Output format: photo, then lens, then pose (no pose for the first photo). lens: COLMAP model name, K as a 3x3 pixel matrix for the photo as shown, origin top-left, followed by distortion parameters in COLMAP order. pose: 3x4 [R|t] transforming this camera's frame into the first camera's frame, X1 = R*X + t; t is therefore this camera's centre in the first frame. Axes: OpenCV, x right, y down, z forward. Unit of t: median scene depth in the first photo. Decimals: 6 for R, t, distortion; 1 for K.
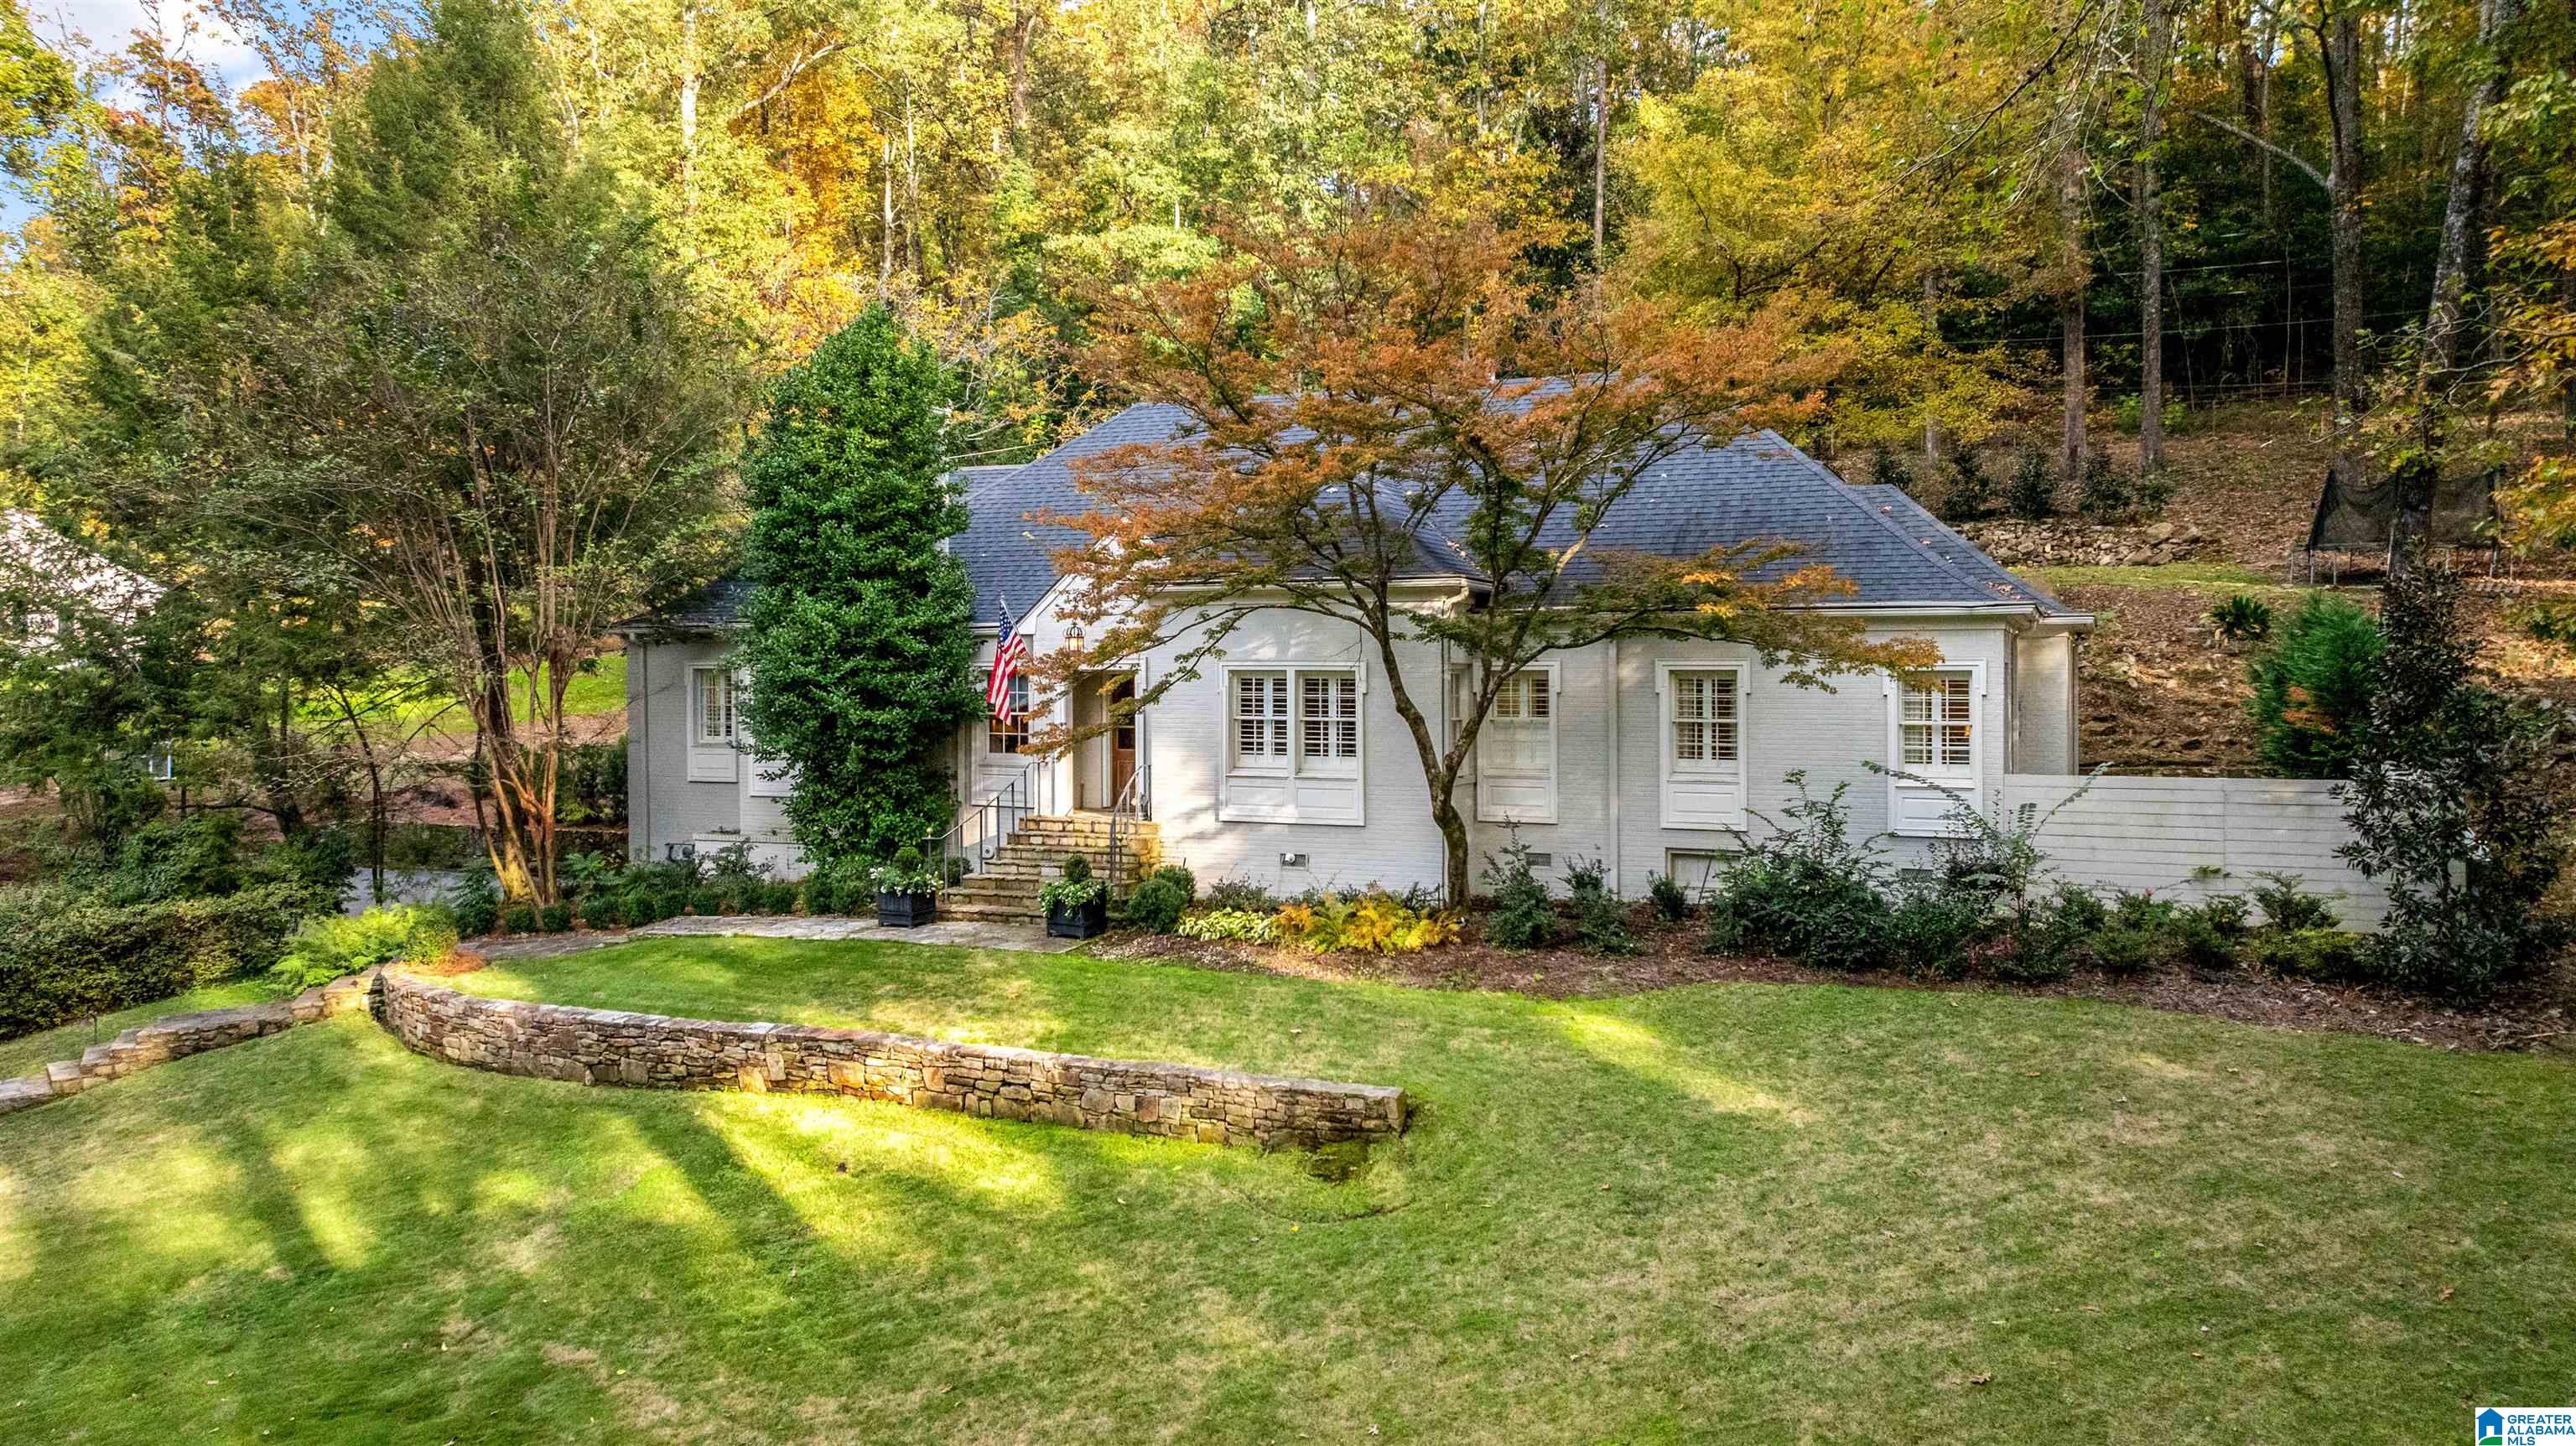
lens RADIAL K [[1819.8, 0, 1291.0], [0, 1819.8, 699.3], [0, 0, 1]] dist [-0.020517, 0.002730]
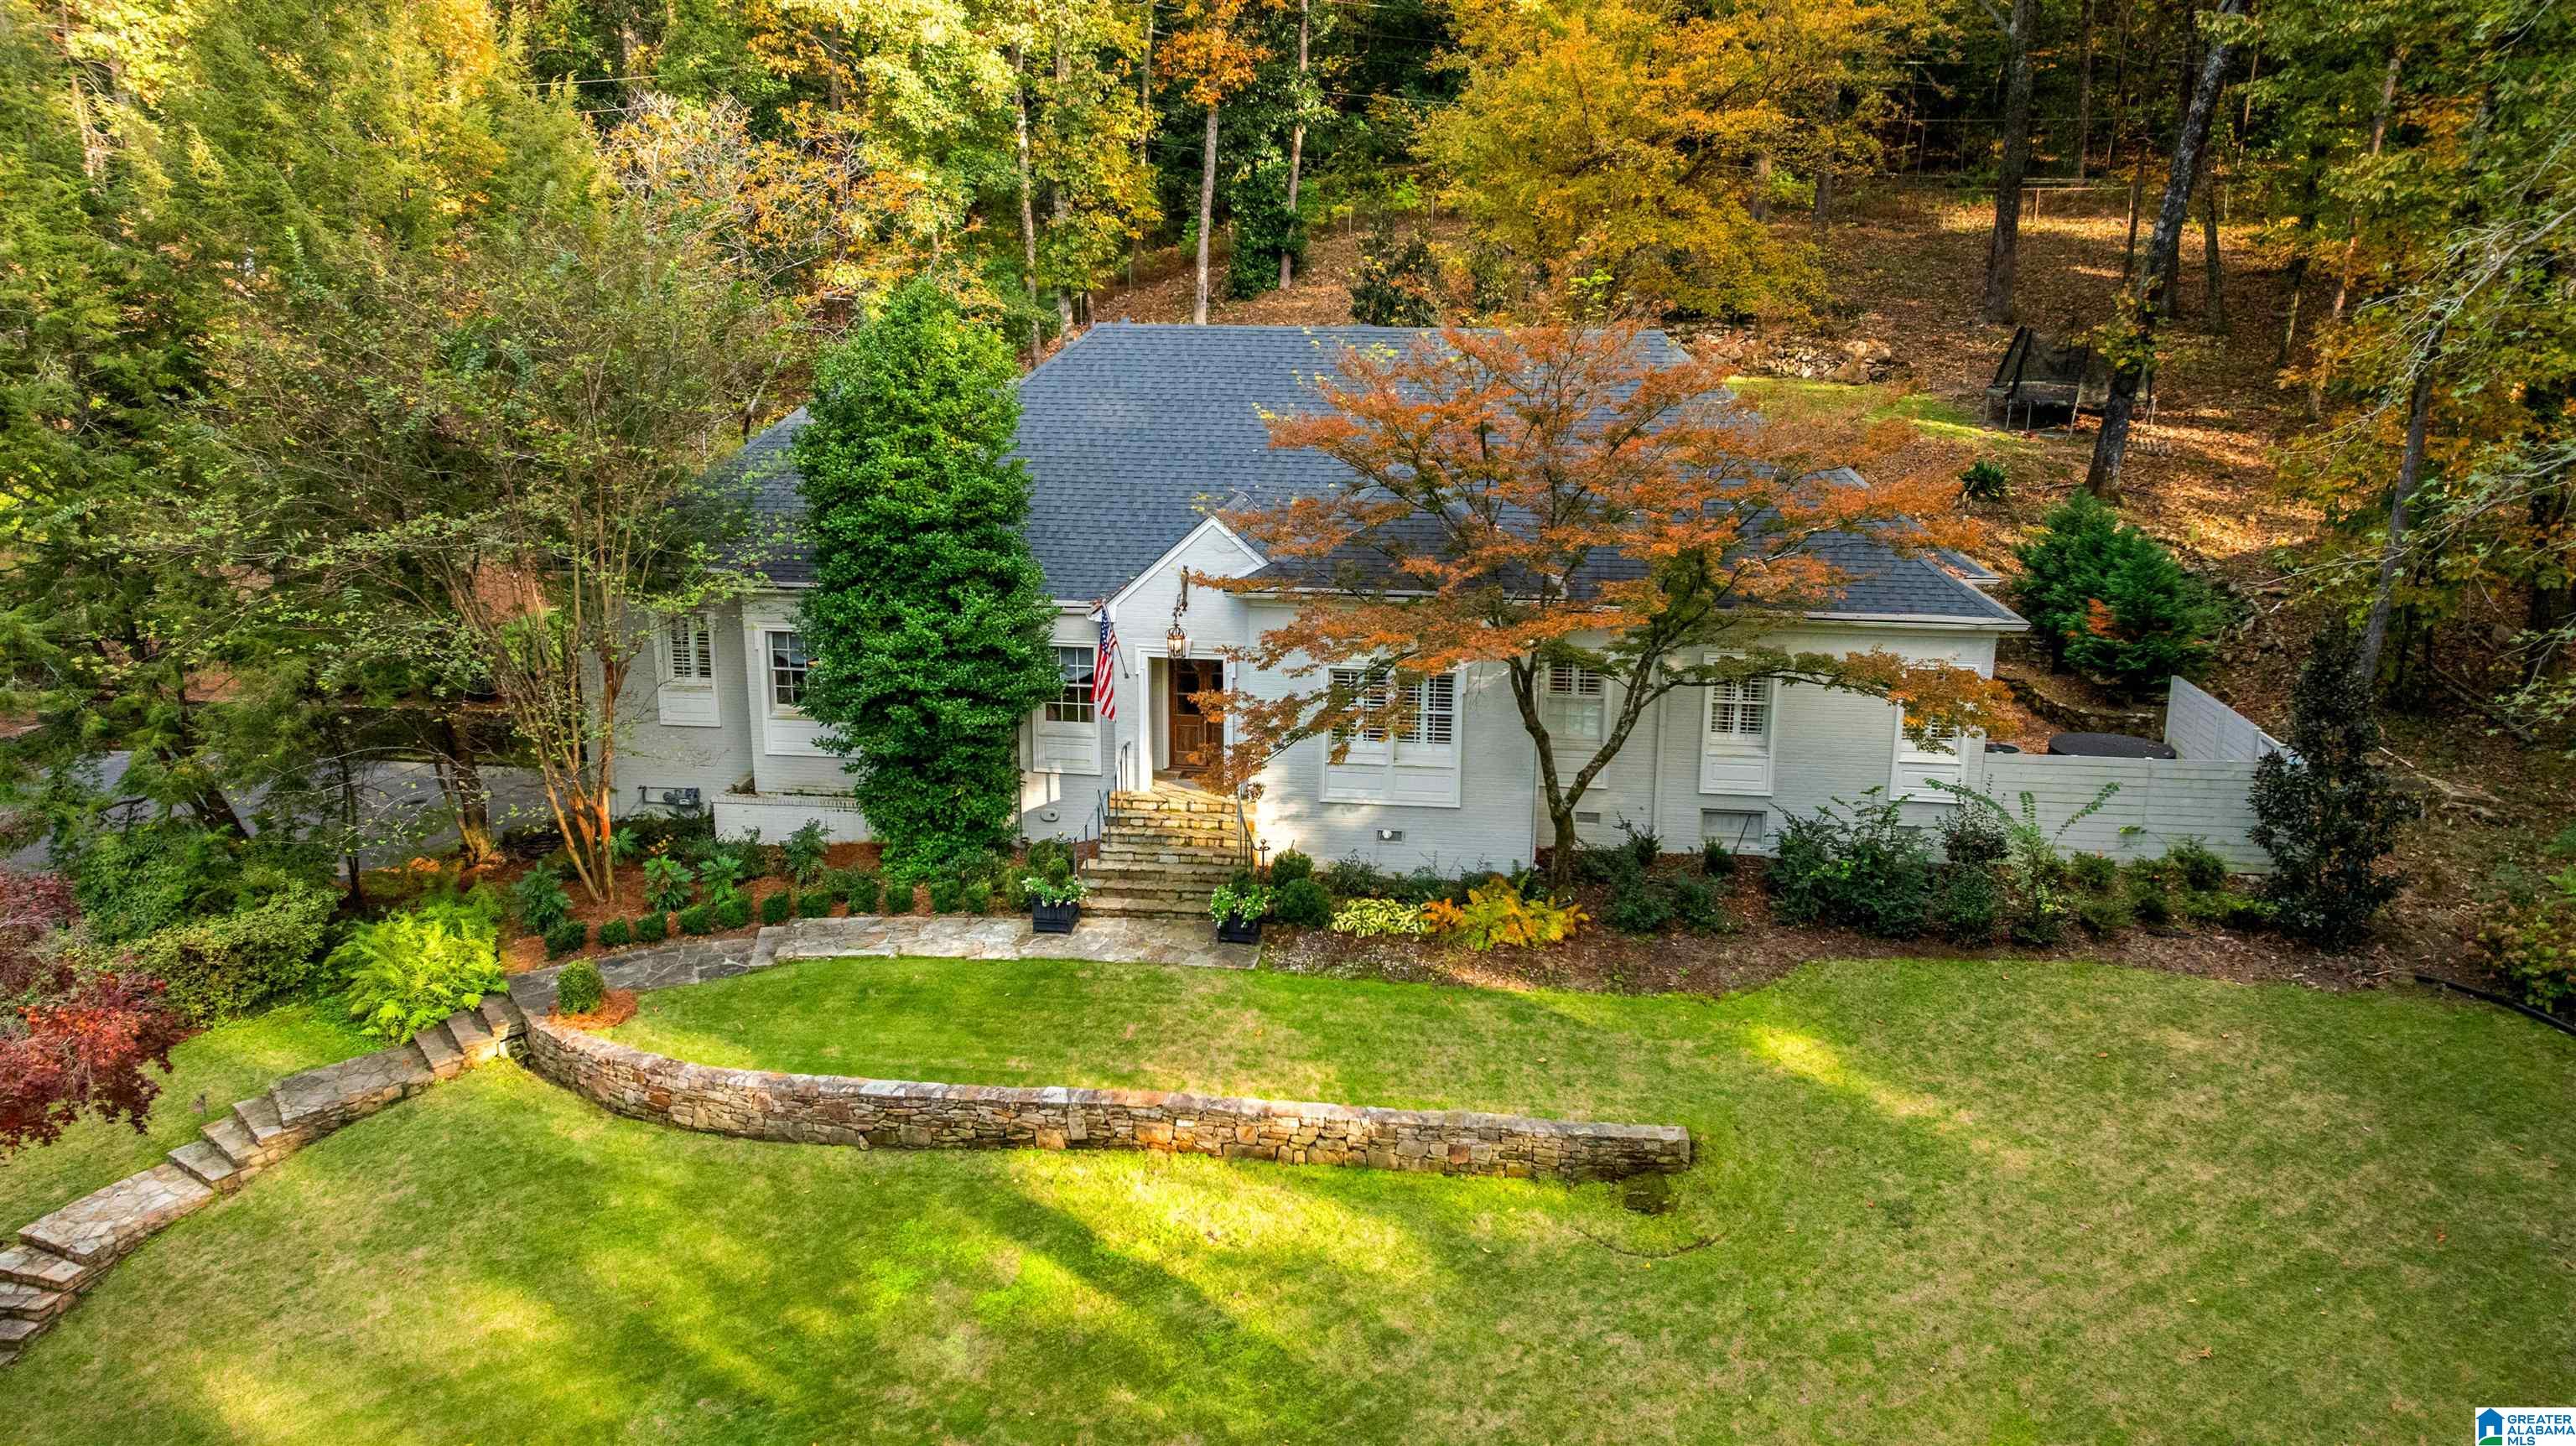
lens RADIAL K [[1812.2, 0, 1290.9], [0, 1812.2, 724.1], [0, 0, 1]] dist [-0.024185, 0.003060]
pose [[0.956302, -0.064782, 0.285114, -0.393127], [-0.003391, 0.972622, 0.232368, -0.251861], [-0.292361, -0.223181, 0.929901, -0.005288]]
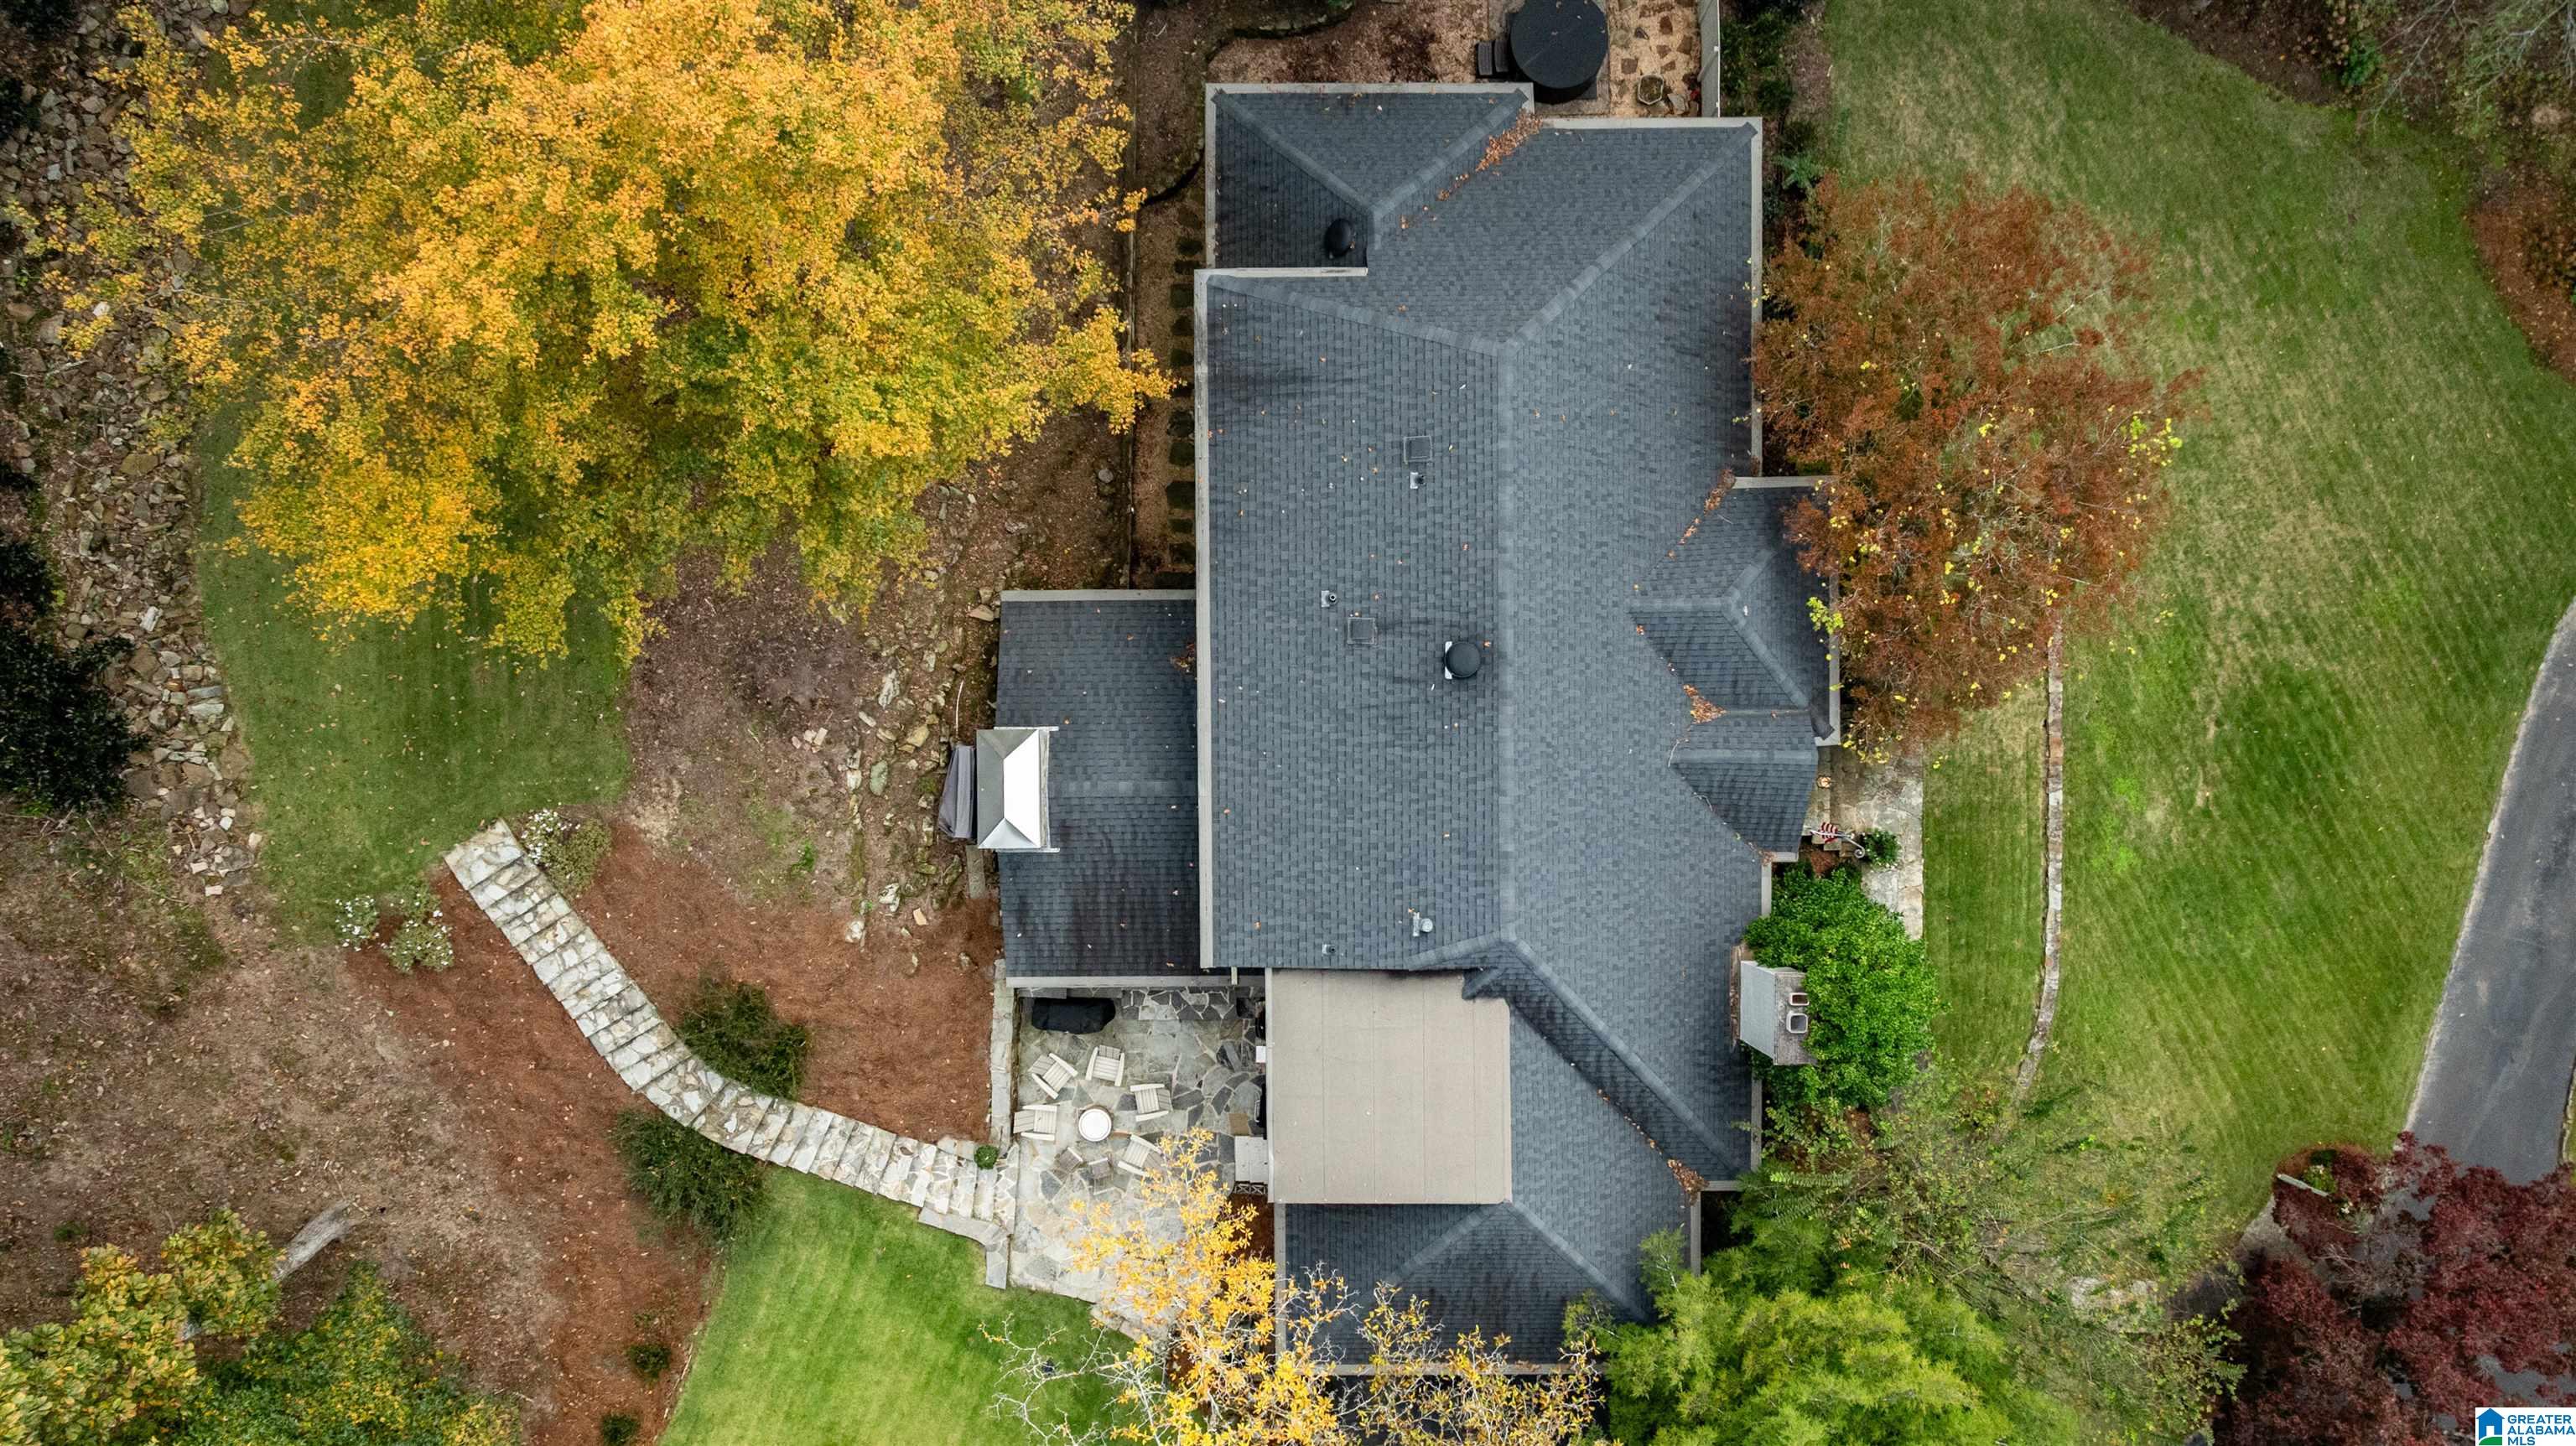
lens RADIAL K [[1812.2, 0, 1290.9], [0, 1812.2, 724.1], [0, 0, 1]] dist [-0.024185, 0.003060]
pose [[-0.400873, -0.915726, -0.027340, 0.141776], [0.008309, -0.033476, 0.999405, -1.518548], [-0.916096, 0.400407, 0.021029, 1.454488]]
